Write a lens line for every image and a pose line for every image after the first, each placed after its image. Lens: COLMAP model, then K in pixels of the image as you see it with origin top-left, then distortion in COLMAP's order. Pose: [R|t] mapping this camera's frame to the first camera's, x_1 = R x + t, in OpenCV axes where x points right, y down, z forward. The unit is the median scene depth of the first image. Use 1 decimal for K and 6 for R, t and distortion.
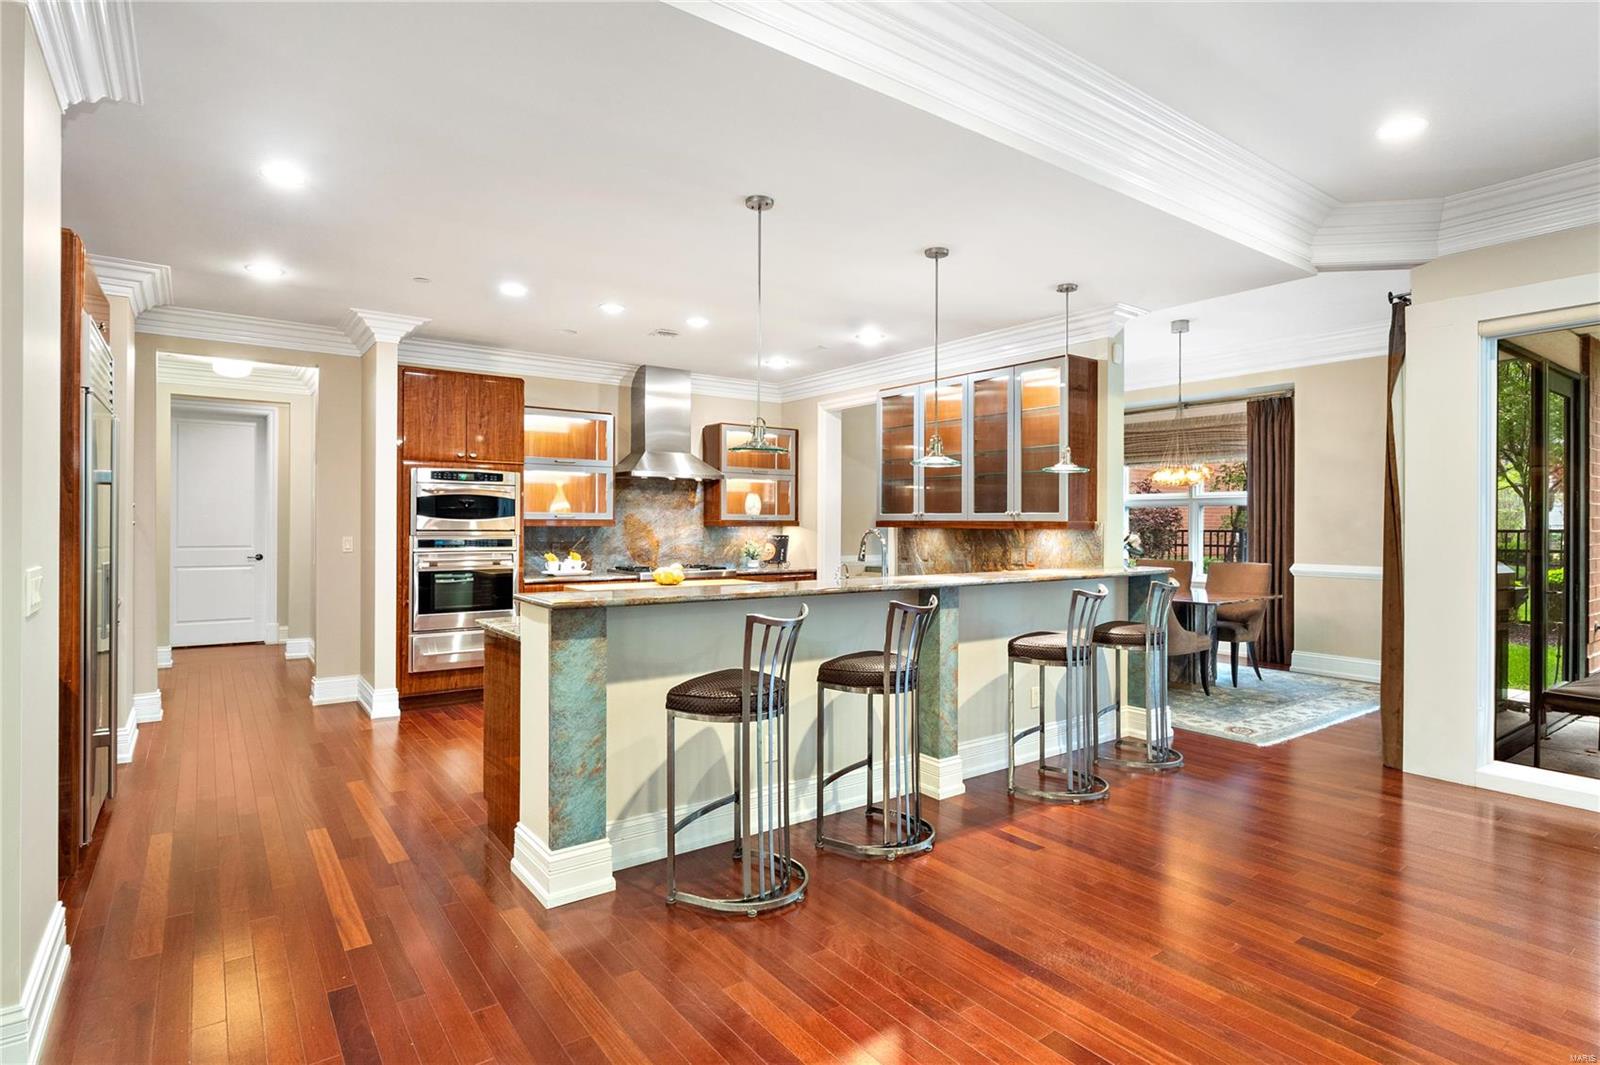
lens RADIAL K [[818.0, 0, 799.3], [0, 818.0, 525.2], [0, 0, 1]] dist [-0.005624, -0.000470]
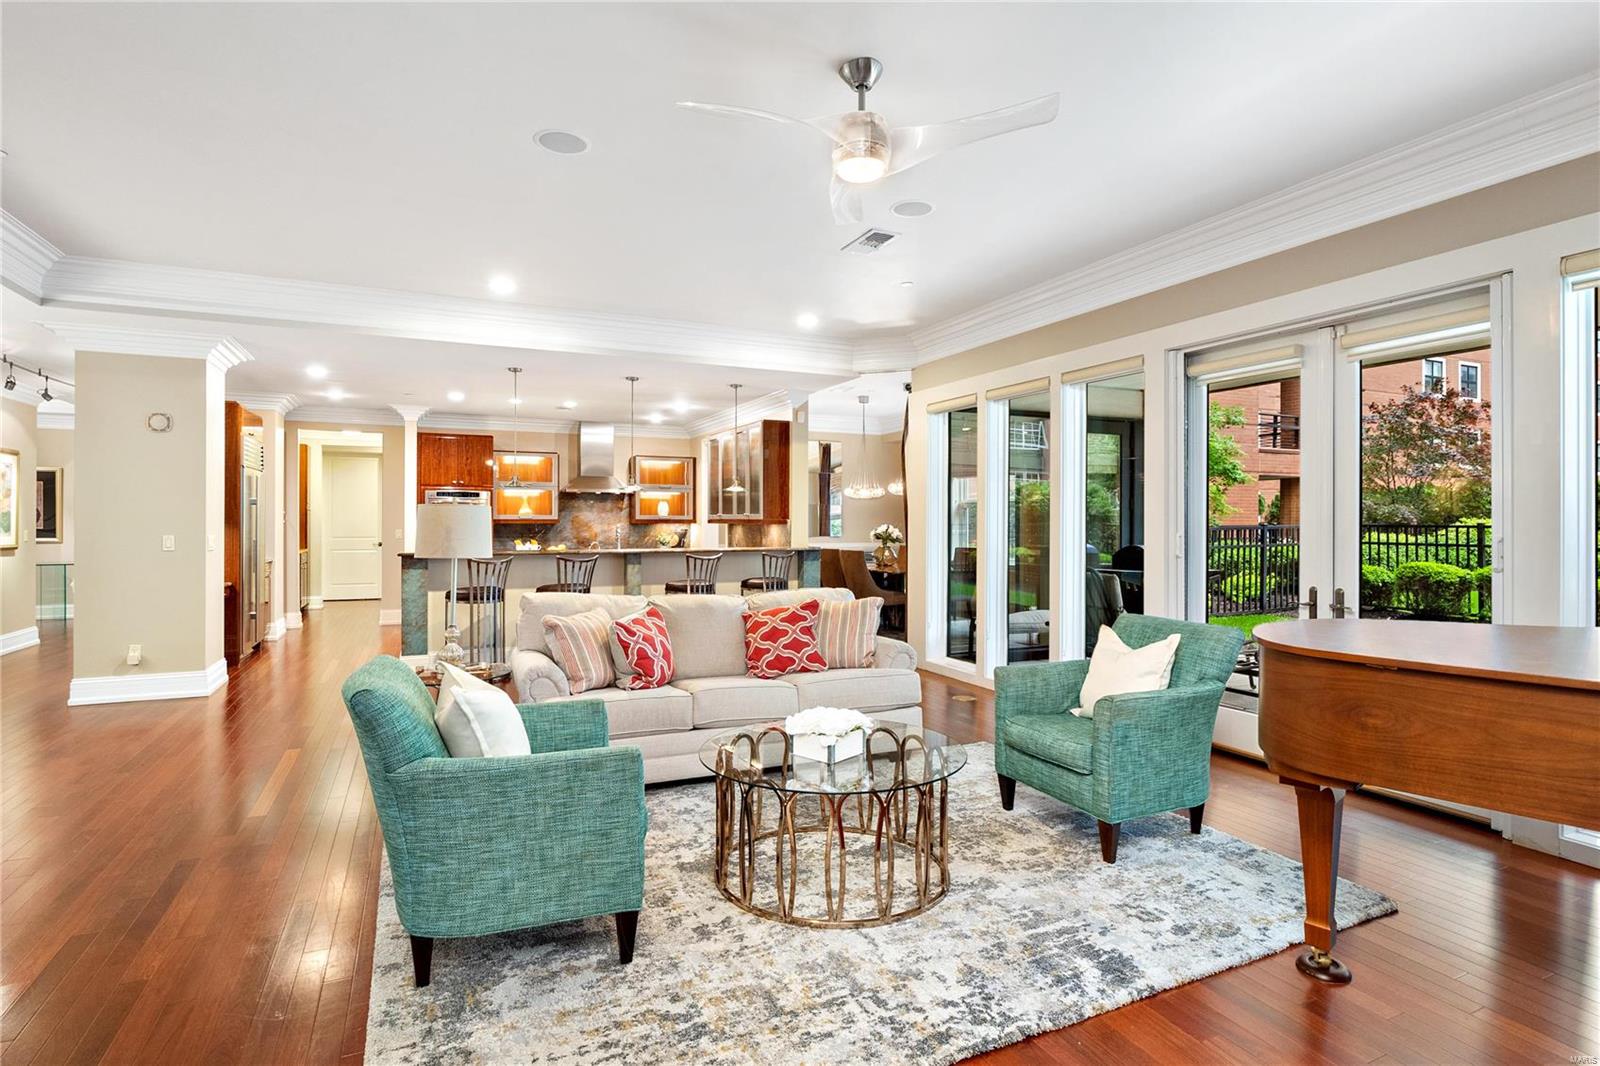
lens RADIAL K [[818.0, 0, 808.3], [0, 818.0, 527.1], [0, 0, 1]] dist [-0.005624, -0.000470]
pose [[0.981789, -0.003014, -0.189952, 0.575111], [0.003750, 0.999987, 0.003515, 0.005050], [0.189939, -0.004163, 0.981787, -0.491637]]
